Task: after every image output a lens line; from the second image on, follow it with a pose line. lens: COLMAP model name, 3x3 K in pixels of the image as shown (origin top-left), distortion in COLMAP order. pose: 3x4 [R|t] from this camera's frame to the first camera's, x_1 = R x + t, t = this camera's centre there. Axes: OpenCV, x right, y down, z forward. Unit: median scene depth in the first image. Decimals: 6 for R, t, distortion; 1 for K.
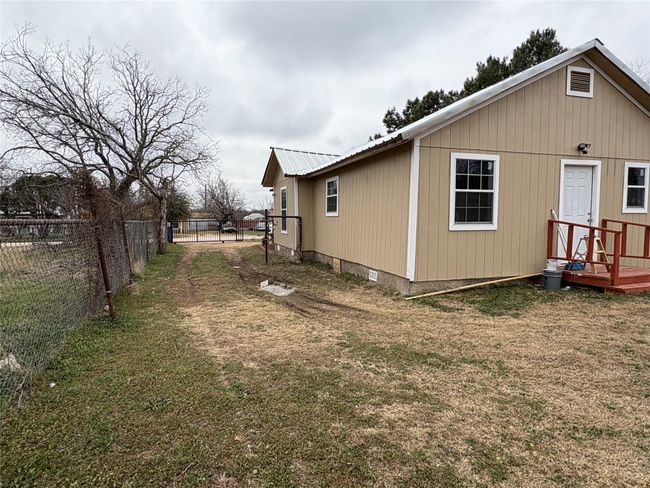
lens RADIAL K [[379.9, 0, 324.9], [0, 379.9, 242.0], [0, 0, 1]] dist [0.007601, 0.000092]
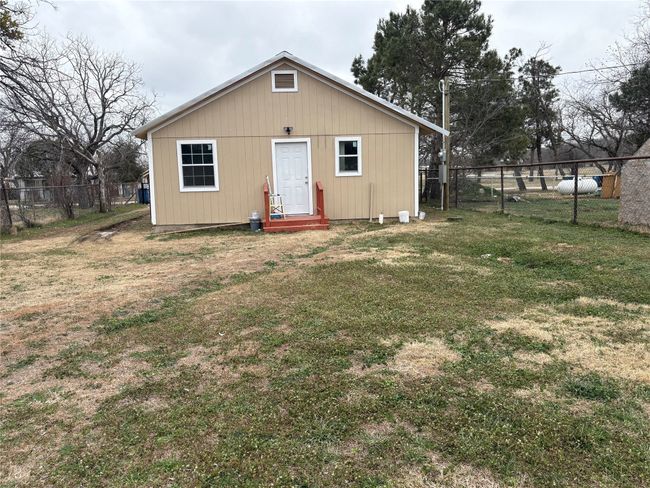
lens RADIAL K [[491.0, 0, 325.4], [0, 491.0, 244.8], [0, 0, 1]] dist [0.012118, 0.000474]
pose [[0.976030, 0.009988, -0.217408, 1.239506], [0.008386, 0.996479, 0.083428, 0.020063], [0.217476, -0.083251, 0.972509, -0.754625]]
